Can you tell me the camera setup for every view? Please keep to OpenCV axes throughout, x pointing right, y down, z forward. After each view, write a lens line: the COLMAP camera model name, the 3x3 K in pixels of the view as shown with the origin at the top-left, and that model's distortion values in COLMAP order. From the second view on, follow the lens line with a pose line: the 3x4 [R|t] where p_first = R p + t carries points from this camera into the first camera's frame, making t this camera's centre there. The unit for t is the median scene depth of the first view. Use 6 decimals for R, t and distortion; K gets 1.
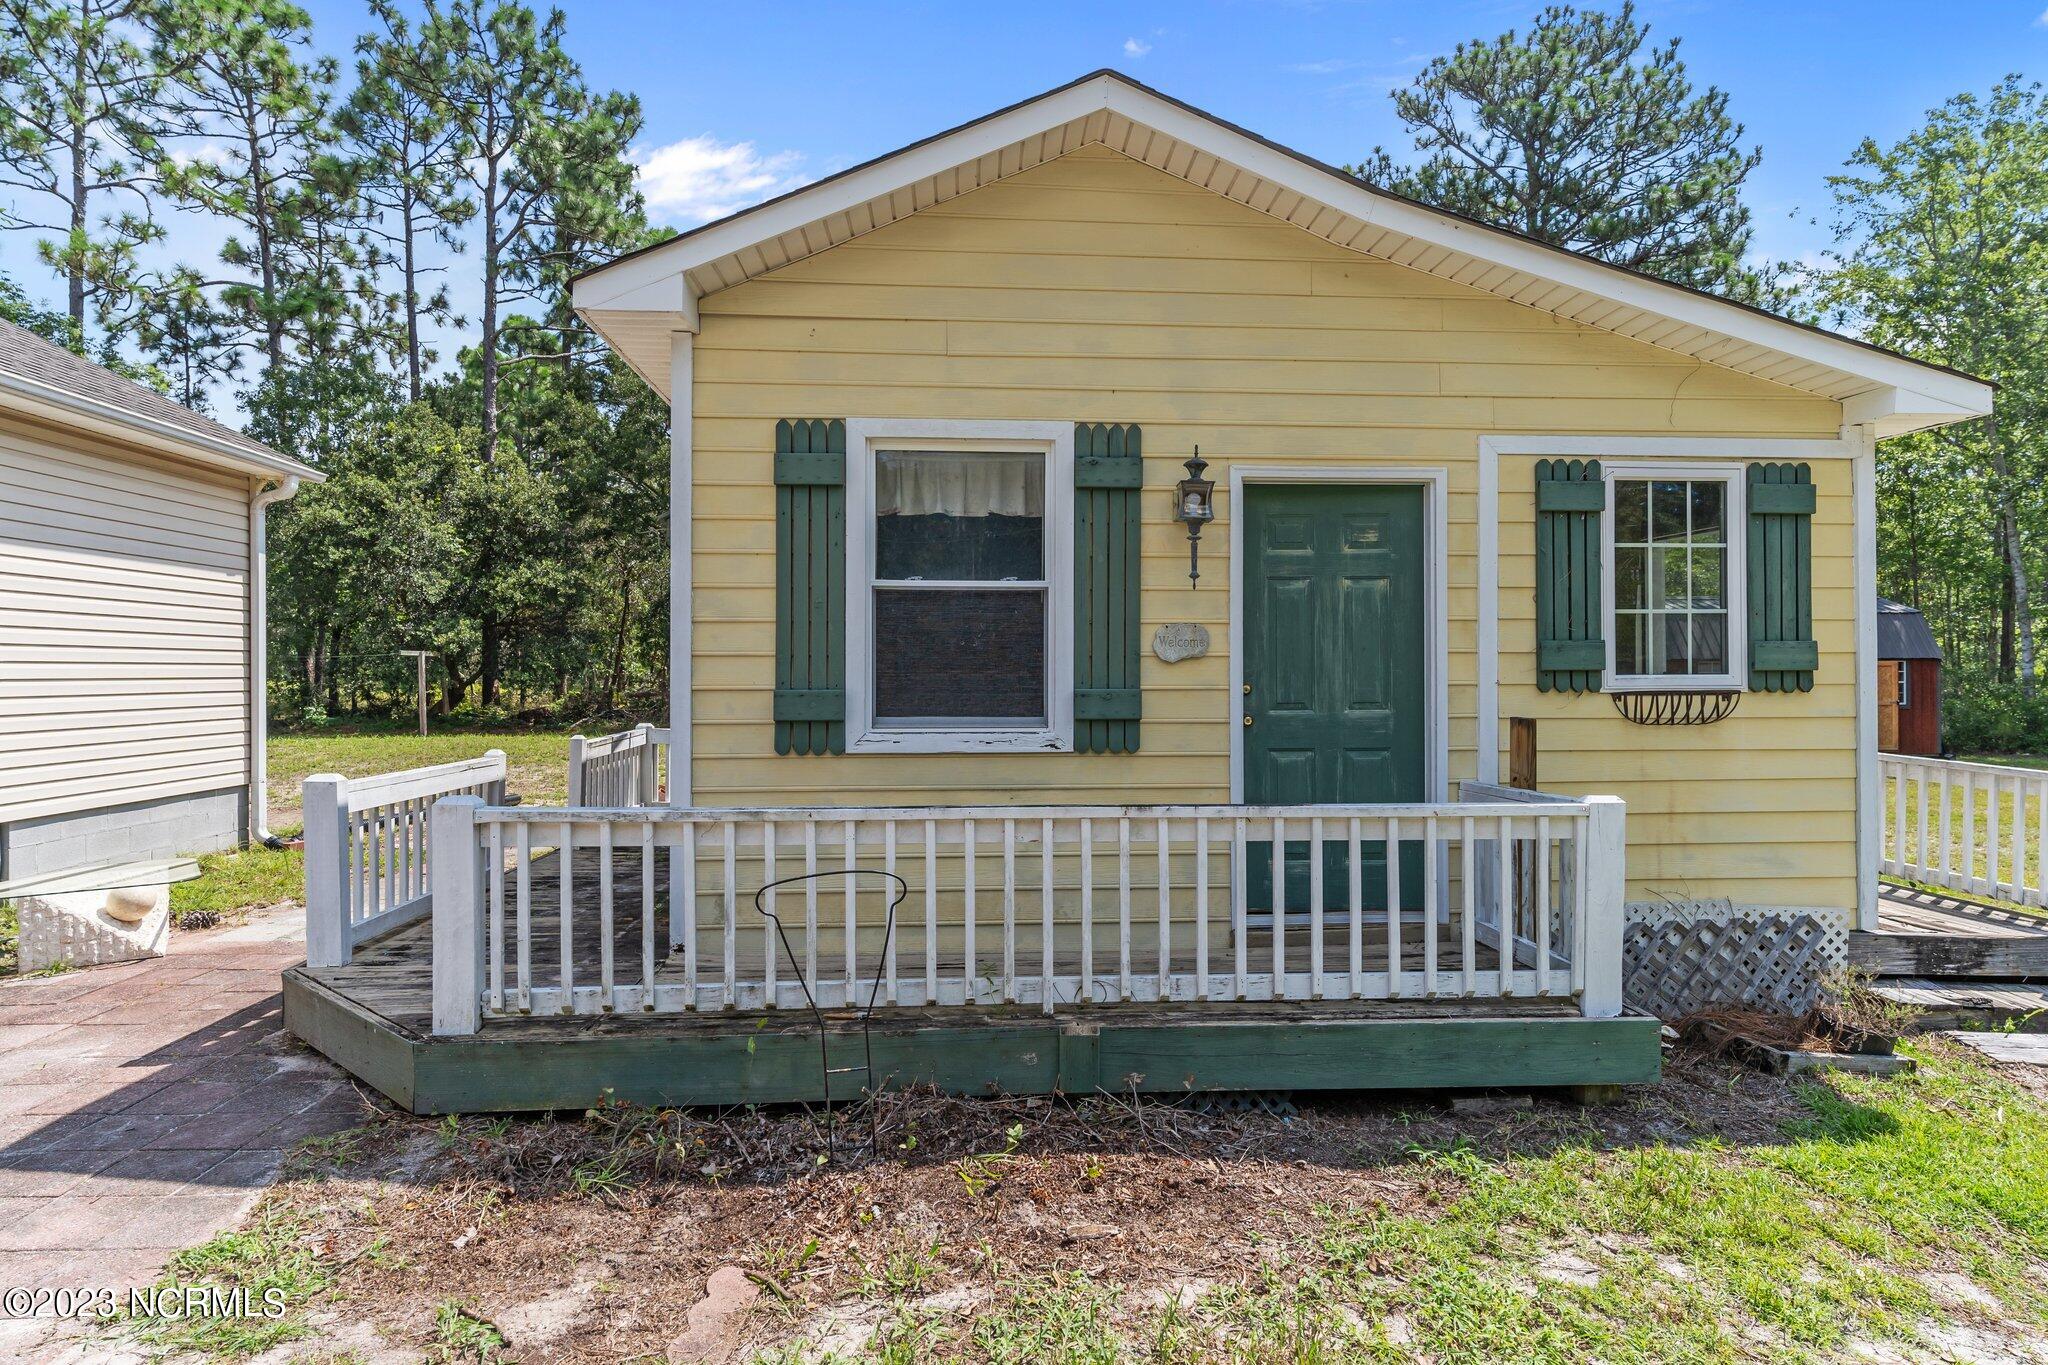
lens RADIAL K [[1076.7, 0, 1021.7], [0, 1076.7, 672.5], [0, 0, 1]] dist [0.004276, 0.000334]
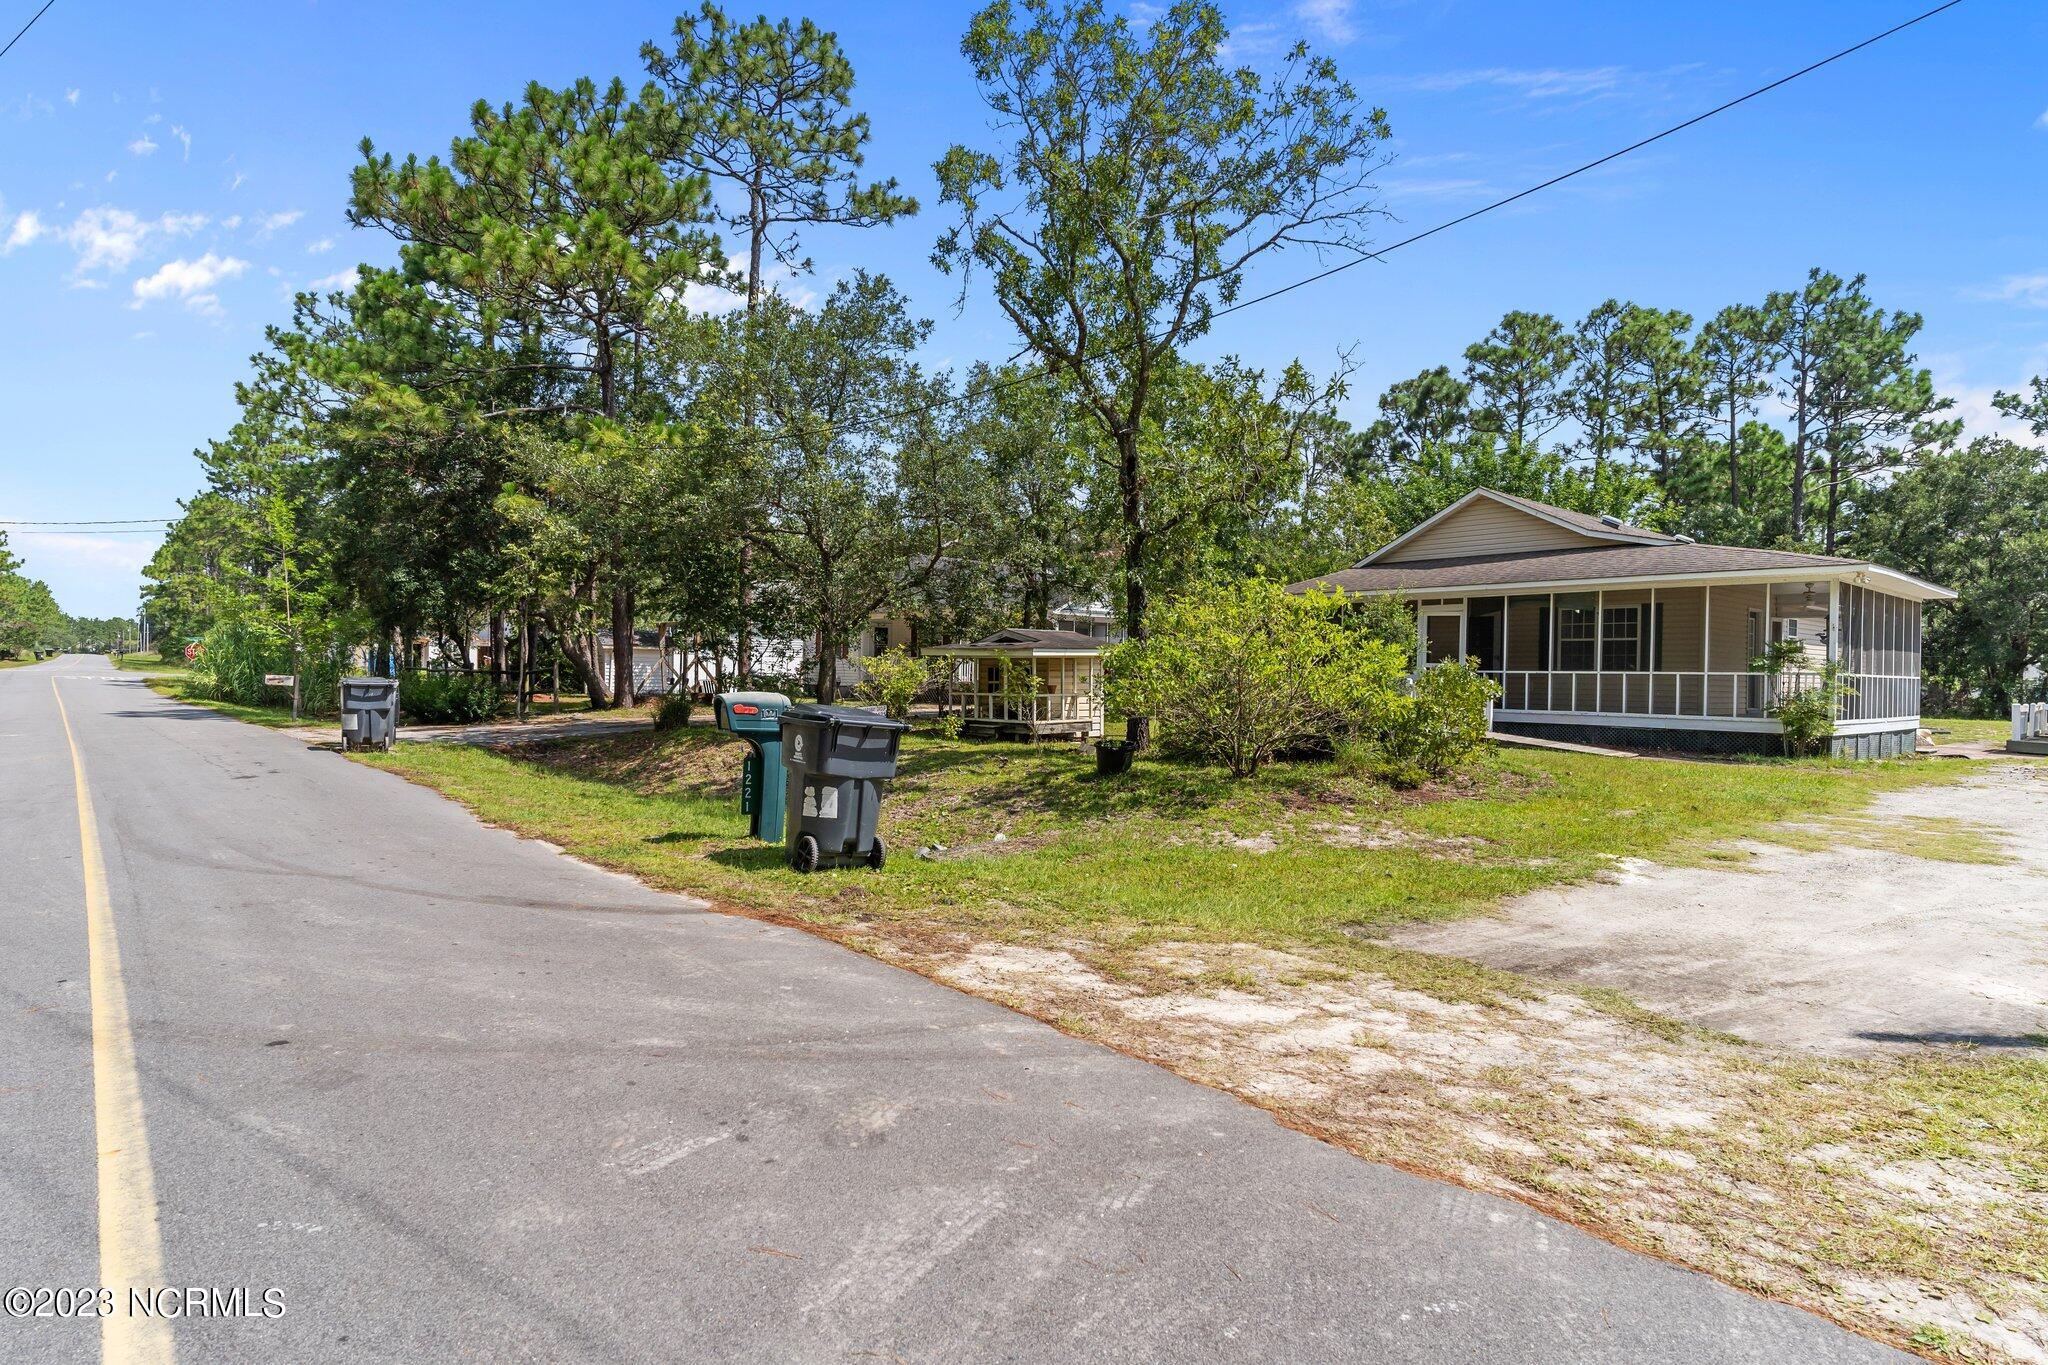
lens RADIAL K [[1076.7, 0, 1024.3], [0, 1076.7, 683.5], [0, 0, 1]] dist [0.004276, 0.000334]
pose [[0.616543, 0.019843, -0.787071, 0.471419], [-0.016036, 0.999791, 0.012645, 0.006456], [0.787158, 0.004825, 0.616732, -5.458621]]
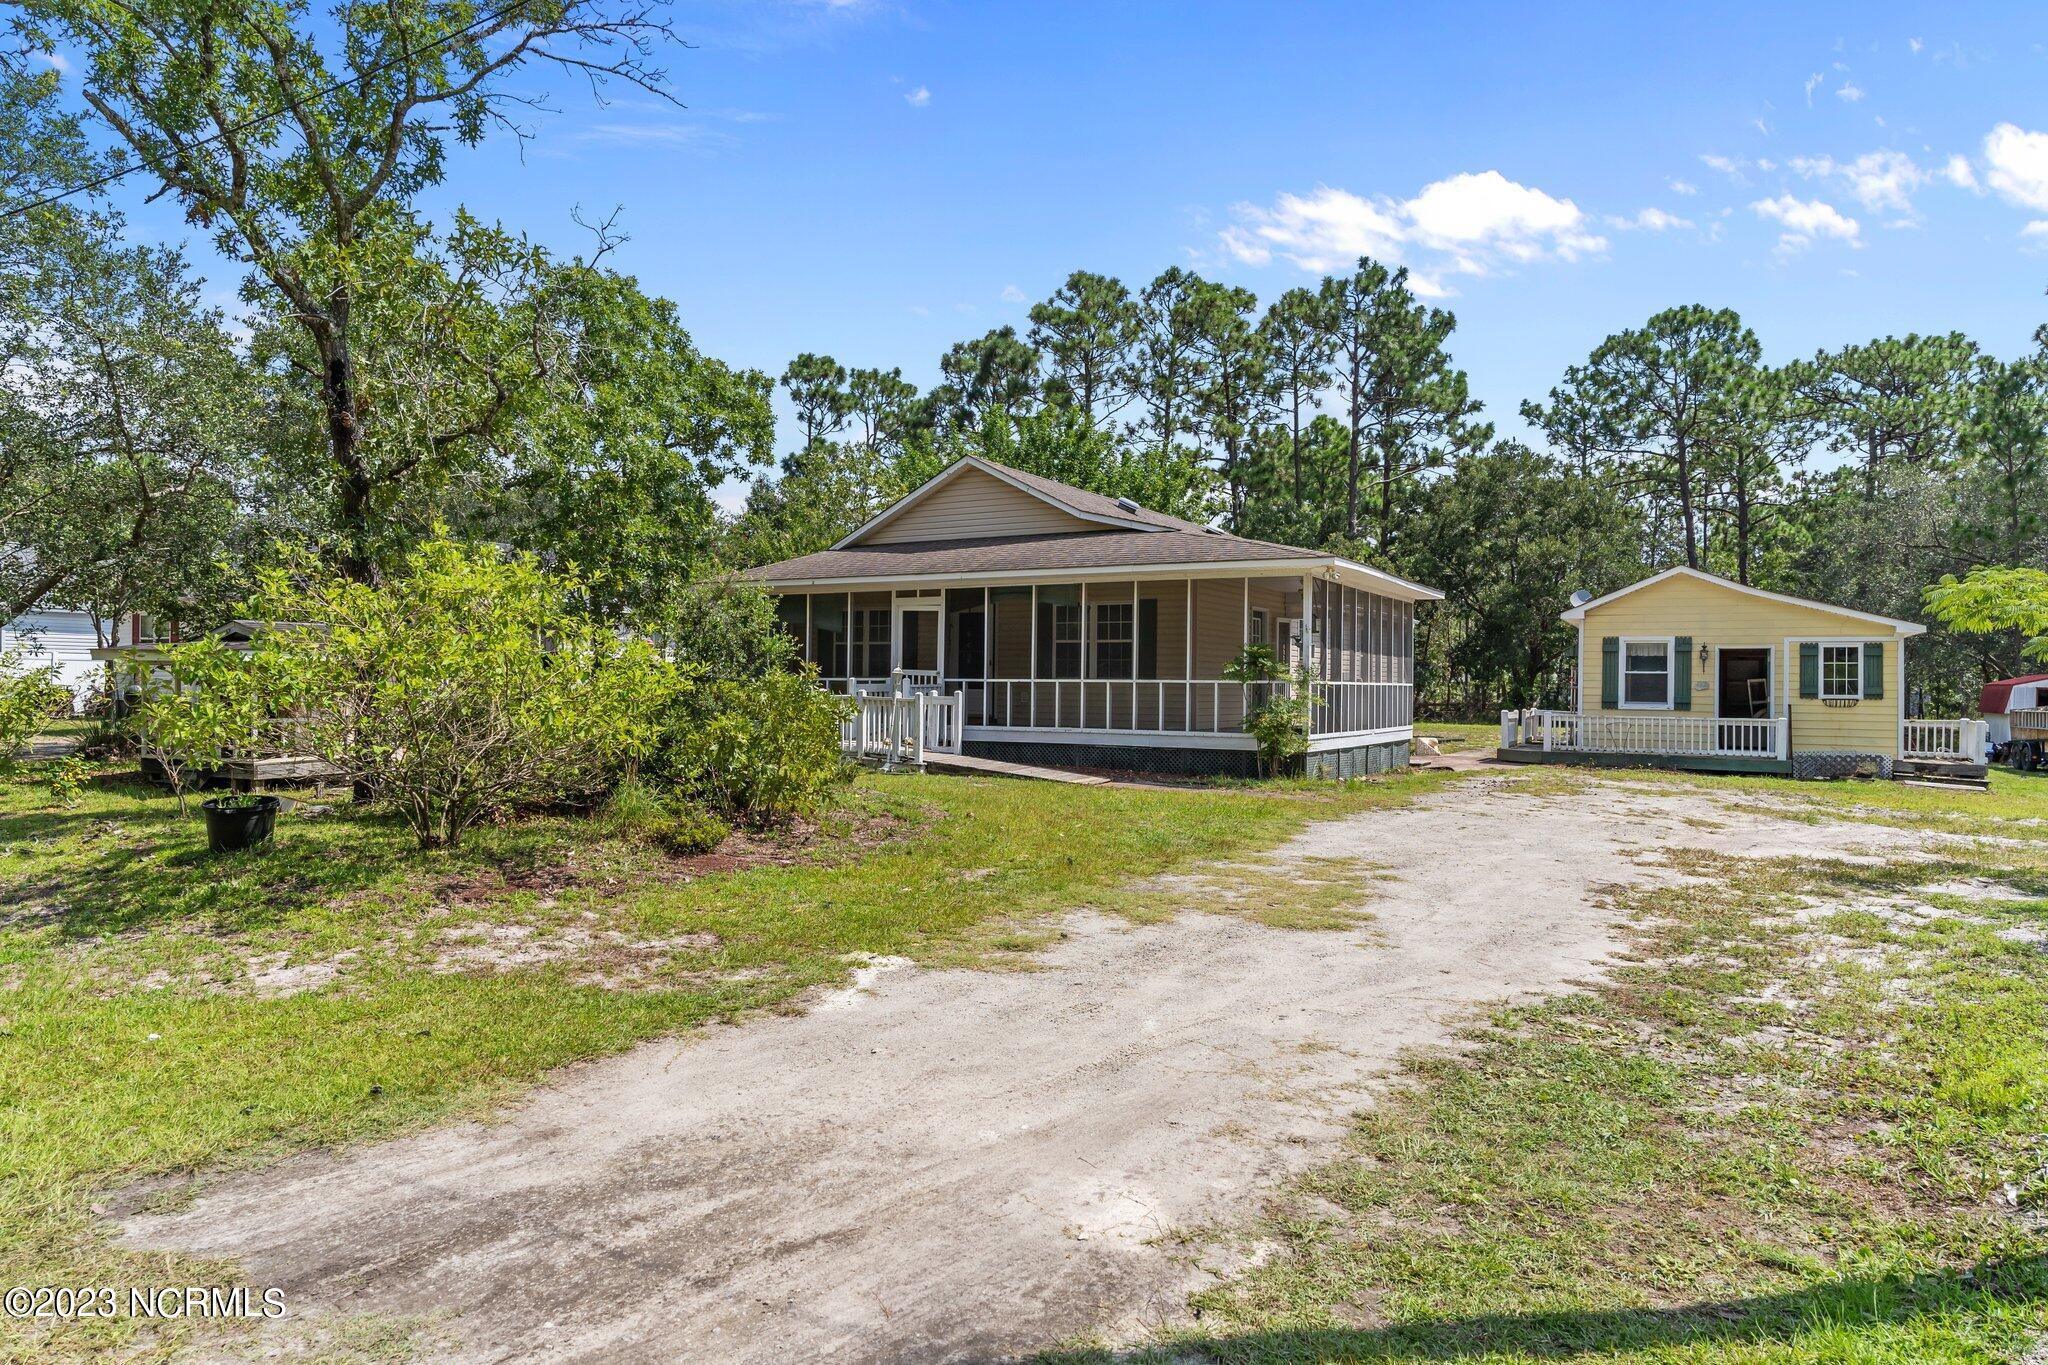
lens RADIAL K [[1268.6, 0, 1015.7], [0, 1268.6, 684.5], [0, 0, 1]] dist [-0.000447, 0.000358]
pose [[0.840527, 0.011809, -0.541640, 0.586237], [-0.012067, 0.999922, 0.003074, -0.014577], [0.541635, 0.003952, 0.840605, -4.776684]]
